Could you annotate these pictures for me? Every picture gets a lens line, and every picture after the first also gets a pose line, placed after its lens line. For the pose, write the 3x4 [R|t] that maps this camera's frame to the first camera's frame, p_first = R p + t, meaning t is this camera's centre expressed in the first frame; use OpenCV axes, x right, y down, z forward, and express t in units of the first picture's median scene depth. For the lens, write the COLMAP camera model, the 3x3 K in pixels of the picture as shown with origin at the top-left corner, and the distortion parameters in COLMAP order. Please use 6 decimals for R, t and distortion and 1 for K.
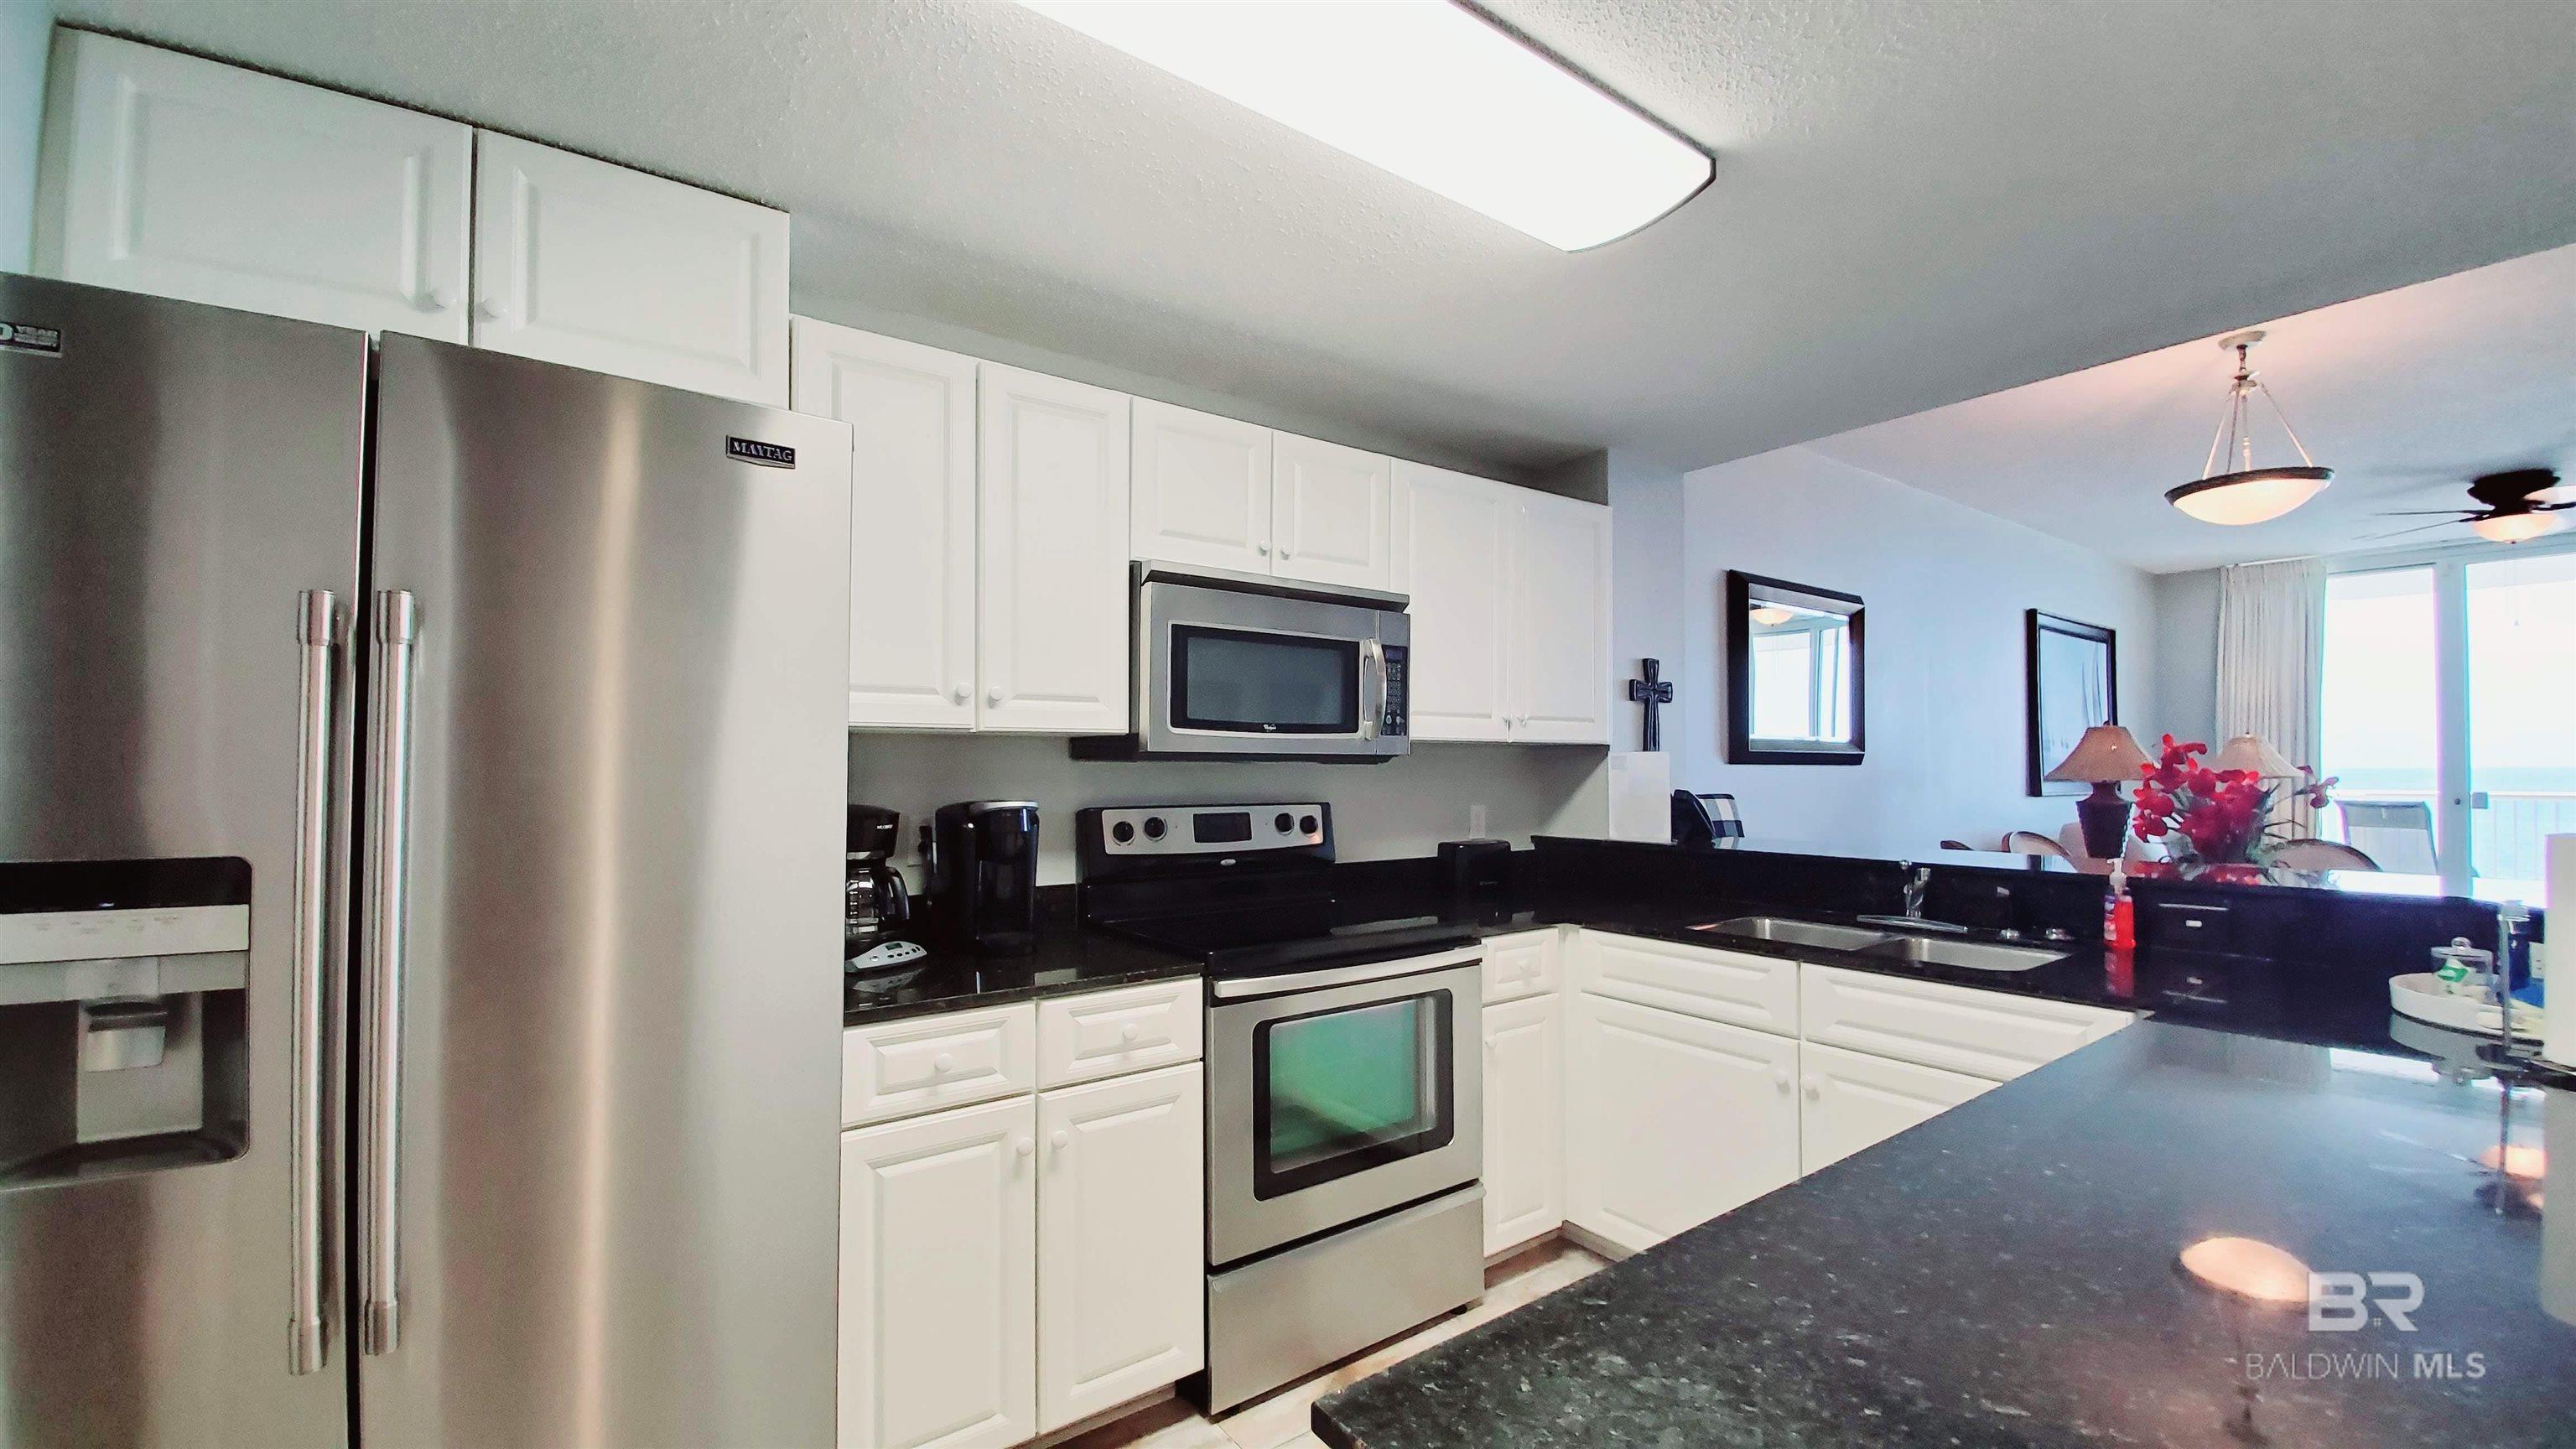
lens RADIAL K [[1016.1, 0, 1291.5], [0, 1016.1, 752.9], [0, 0, 1]] dist [0.017693, -0.021523]
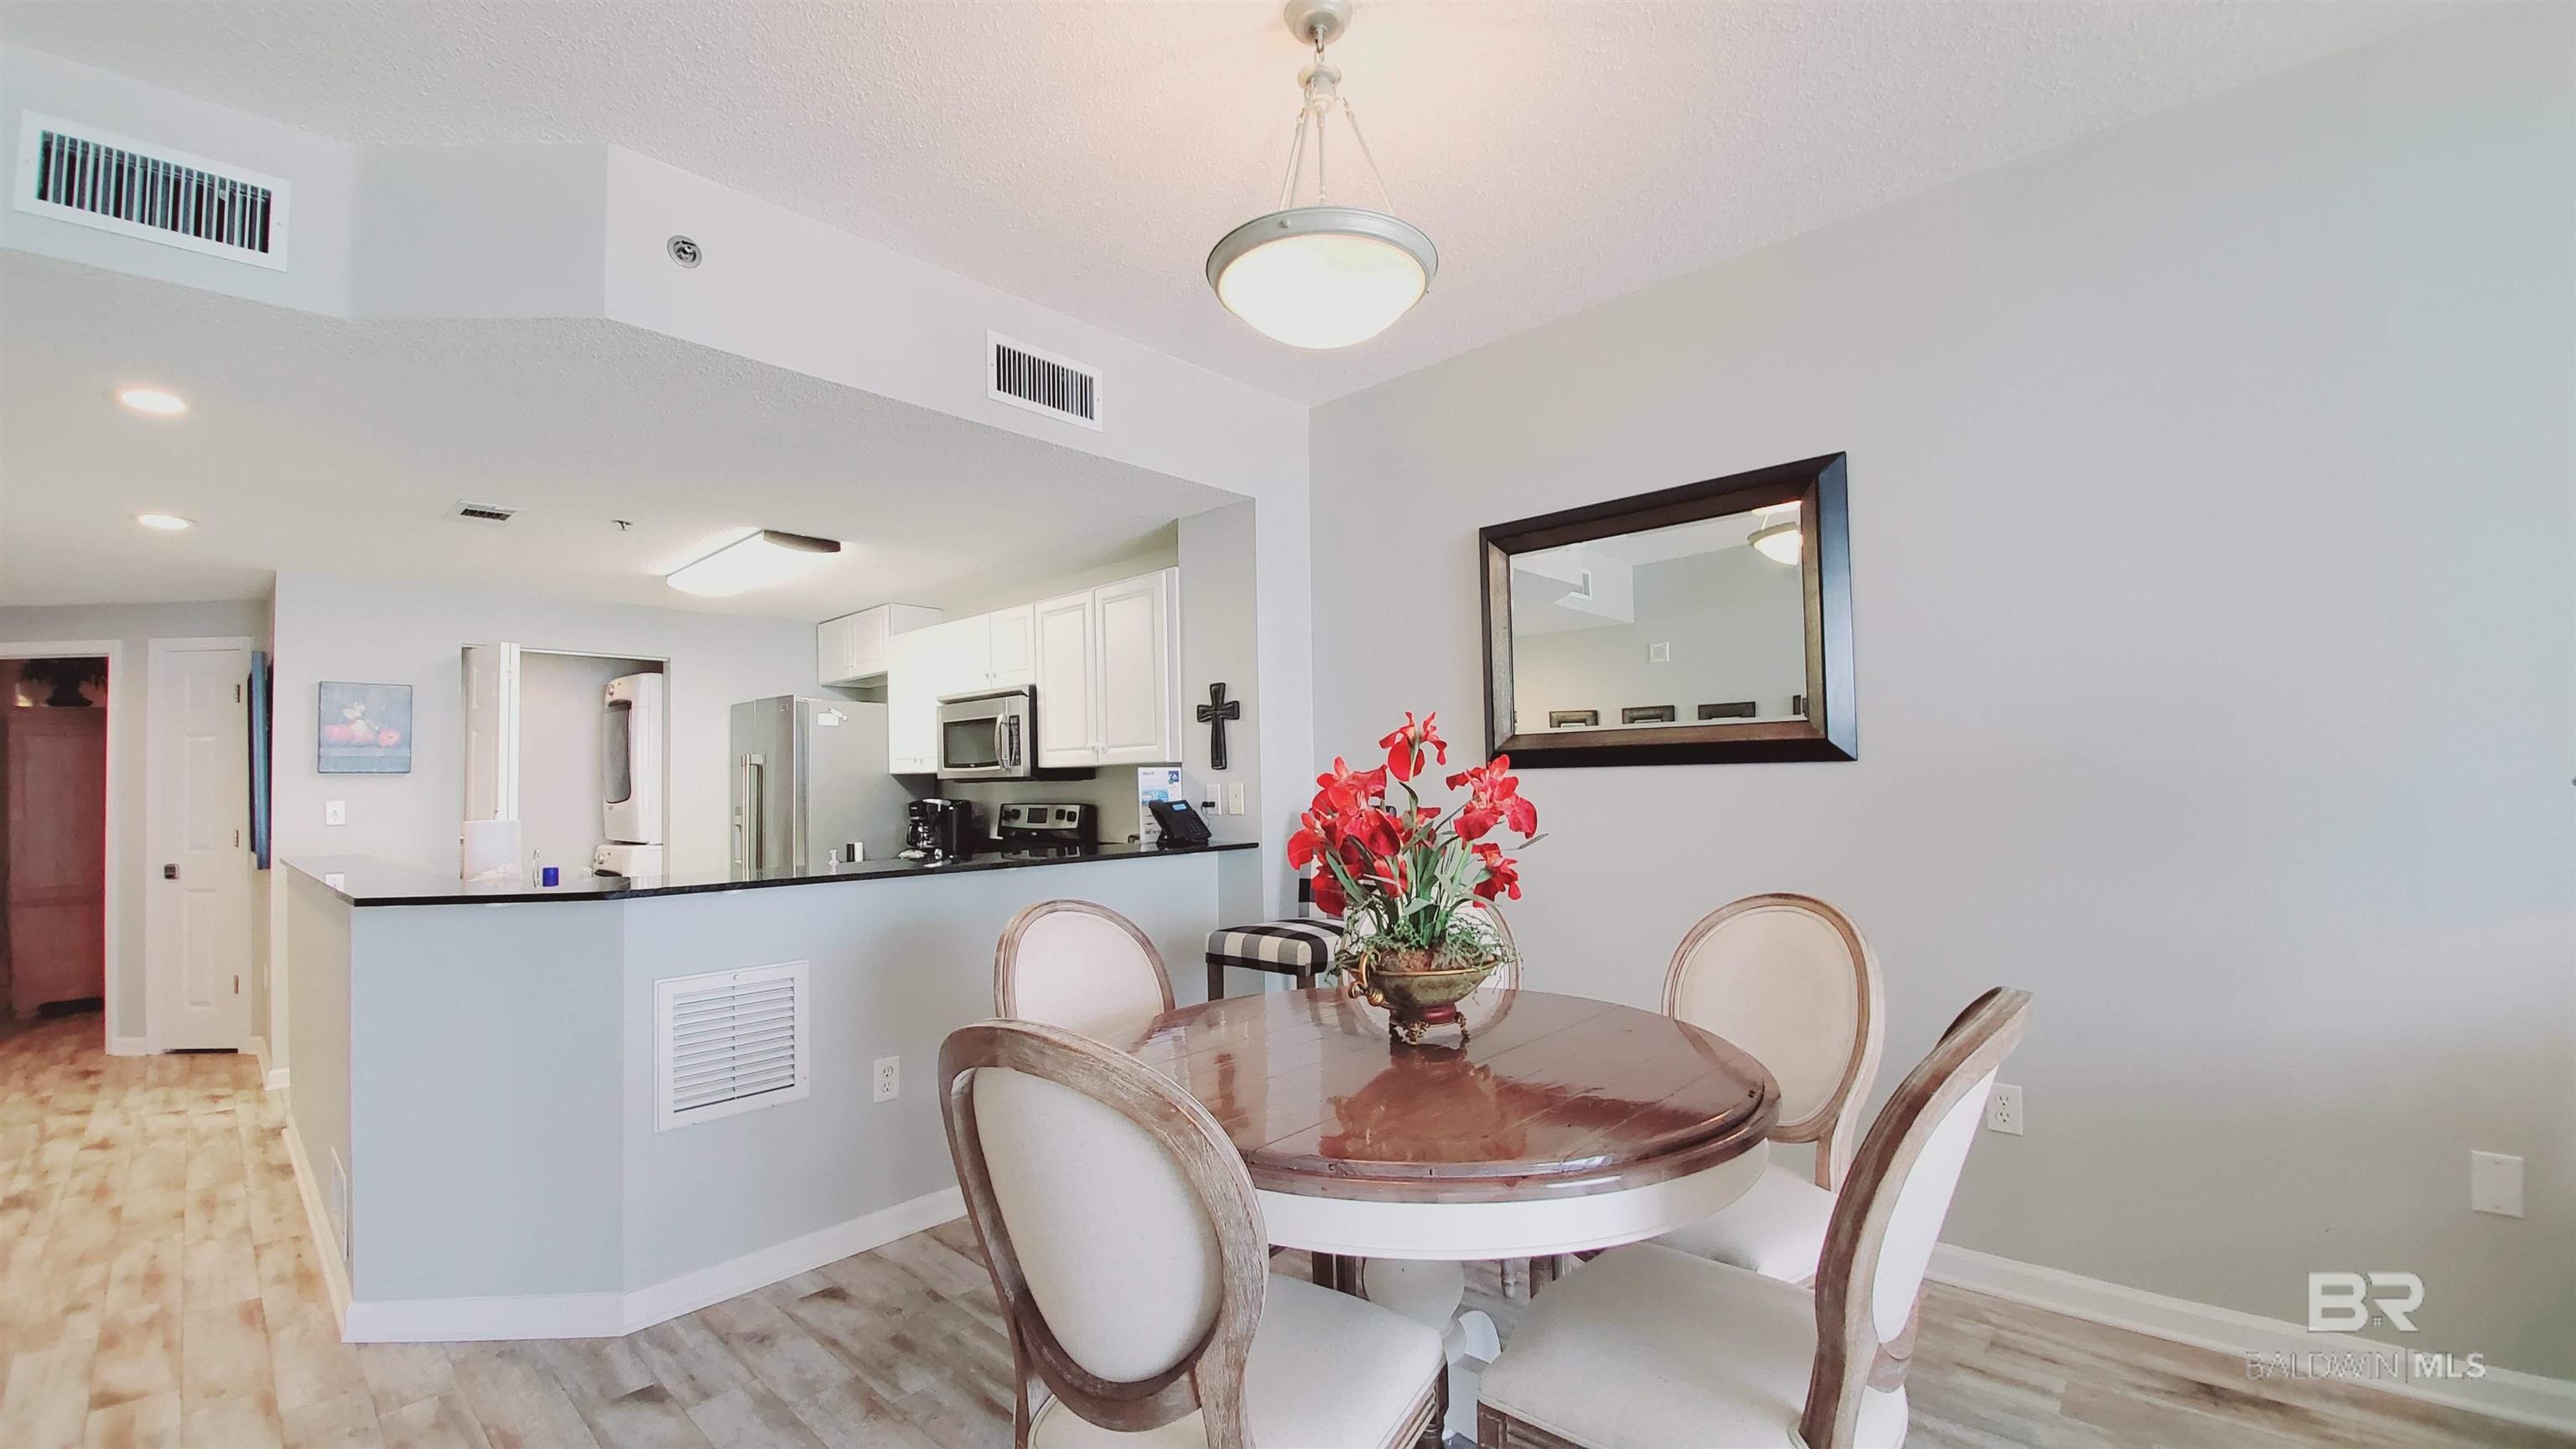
lens RADIAL K [[1019.8, 0, 1340.7], [0, 1019.8, 753.0], [0, 0, 1]] dist [-0.037019, -0.000291]
pose [[0.228772, -0.030096, -0.973015, 1.800877], [0.037800, 0.999043, -0.022013, 0.018627], [0.972746, -0.031744, 0.229691, 1.053869]]
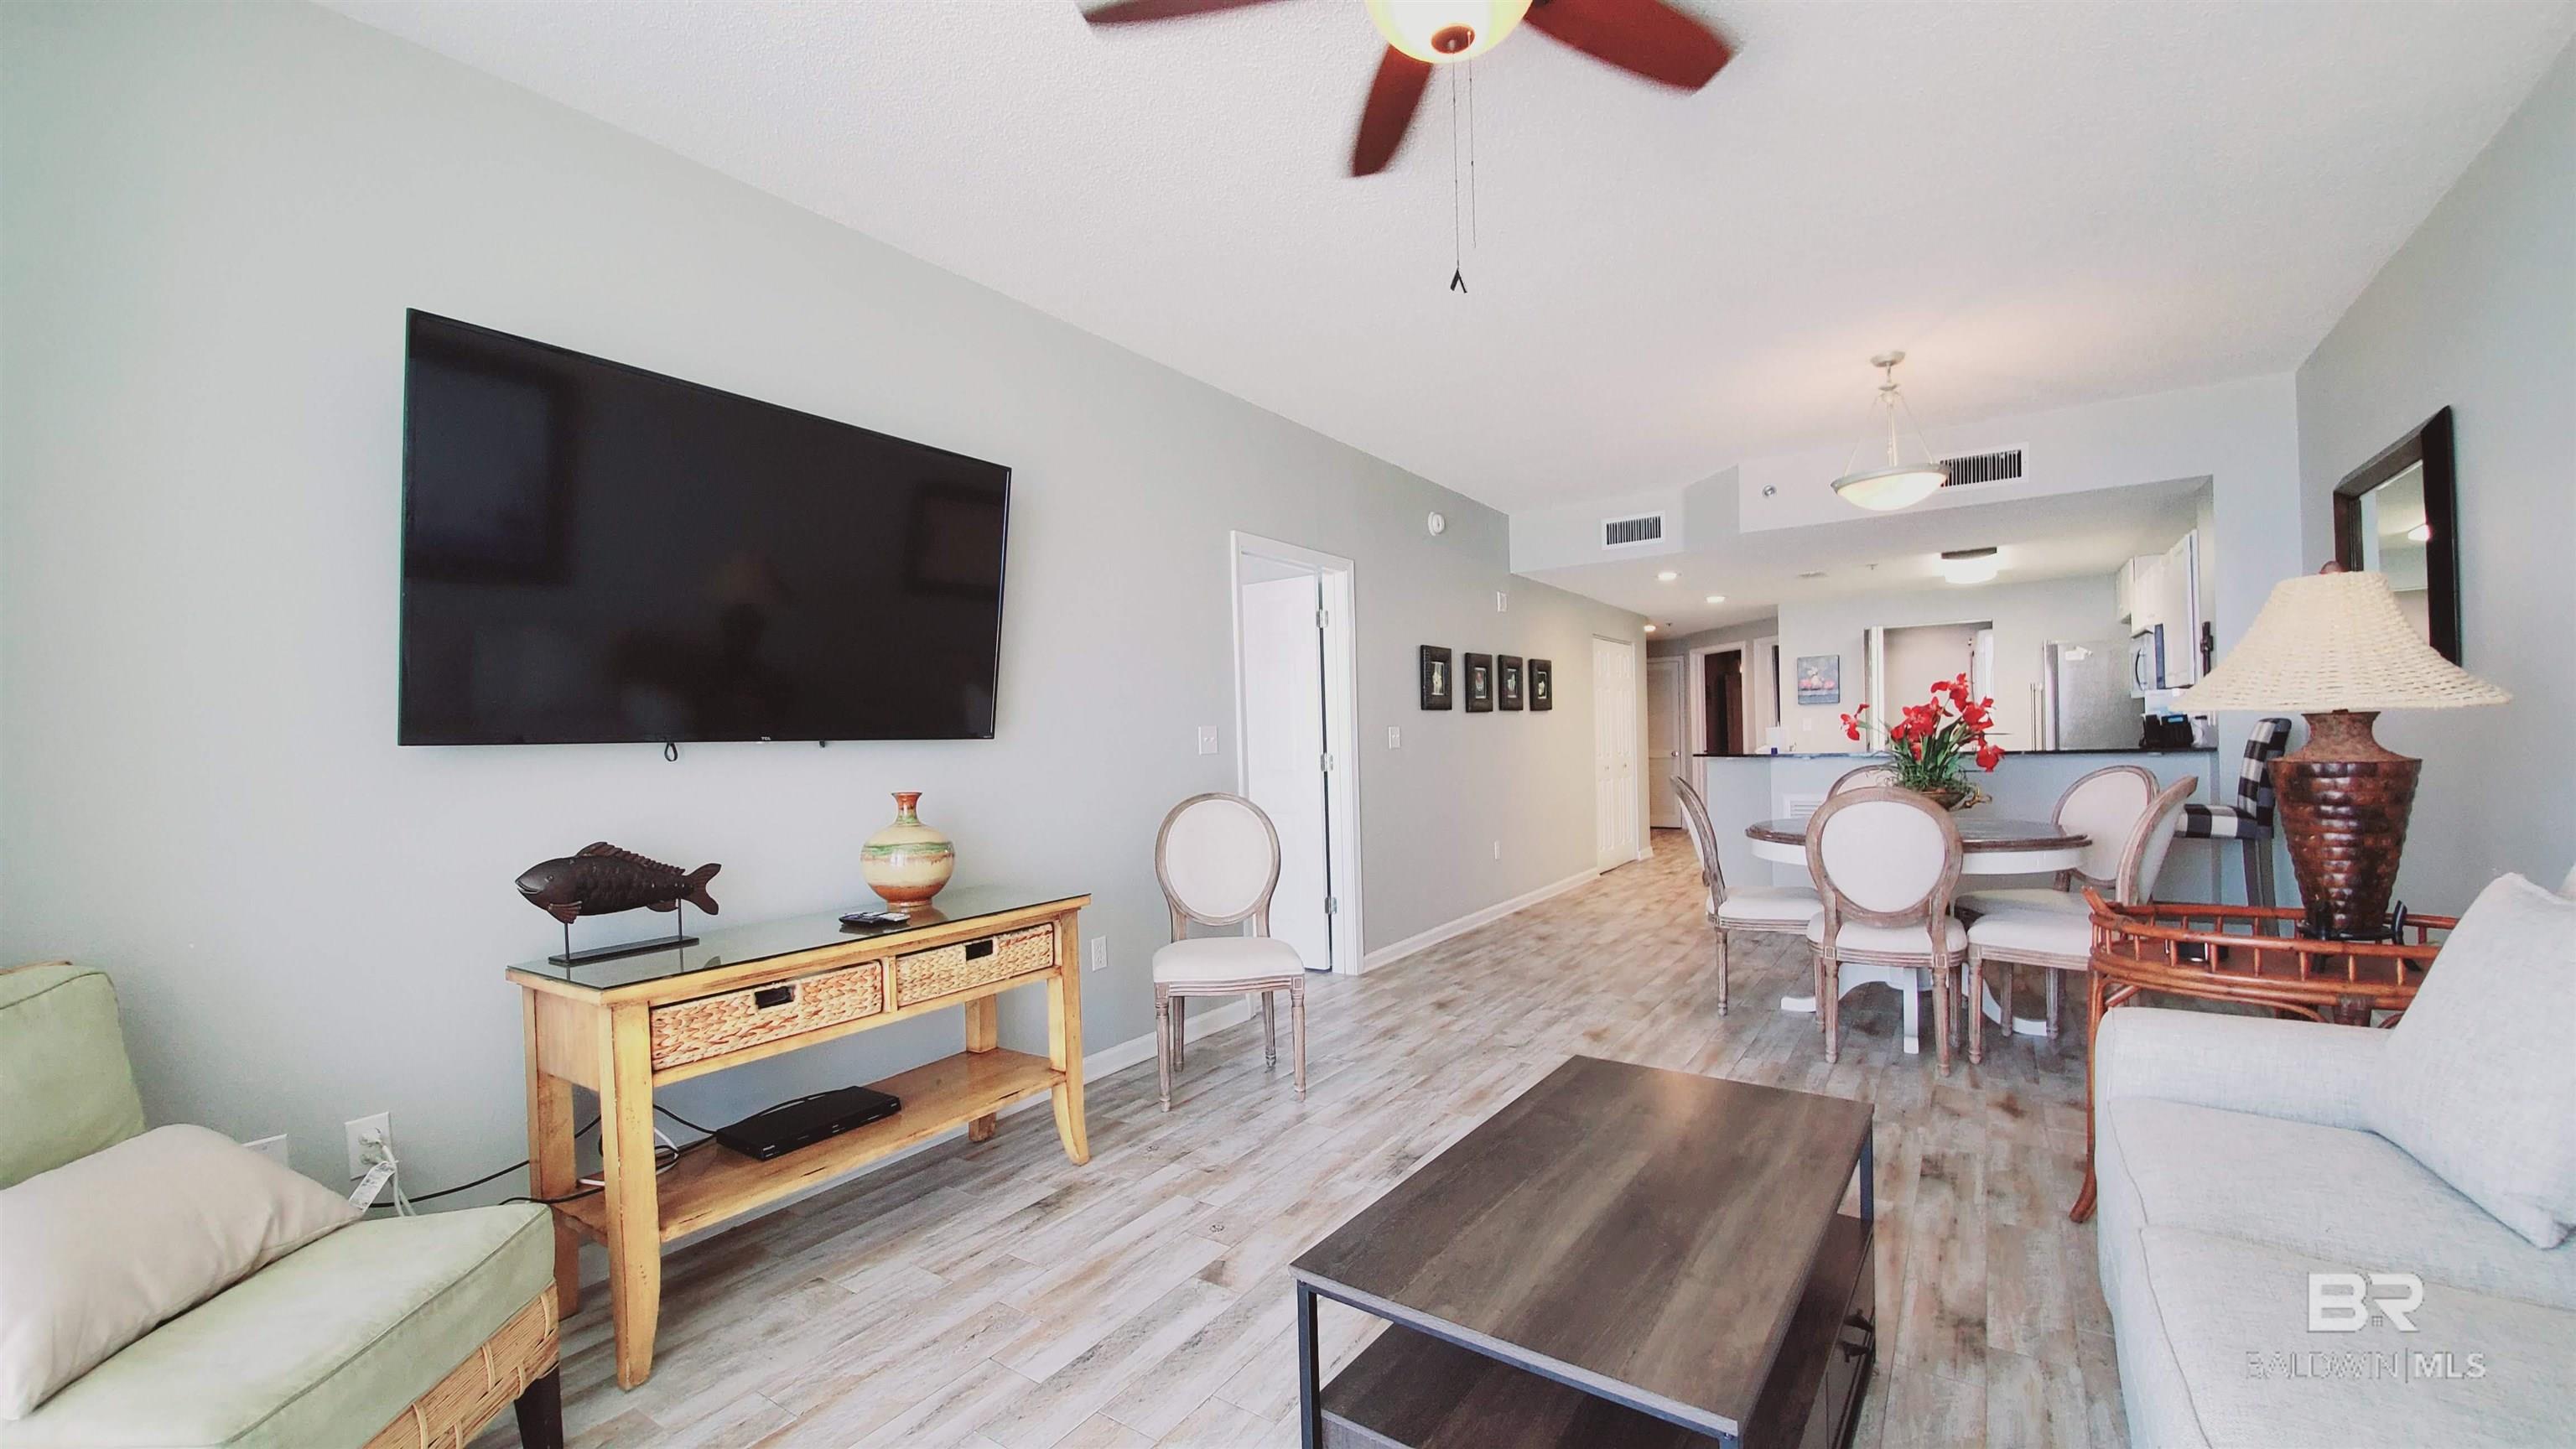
lens RADIAL K [[1016.1, 0, 1291.5], [0, 1016.1, 752.9], [0, 0, 1]] dist [0.017693, -0.021523]
pose [[-0.943481, 0.037504, -0.329297, 2.479350], [0.041053, 0.999150, -0.003828, 0.054148], [0.328873, -0.017130, -0.944219, 2.340698]]
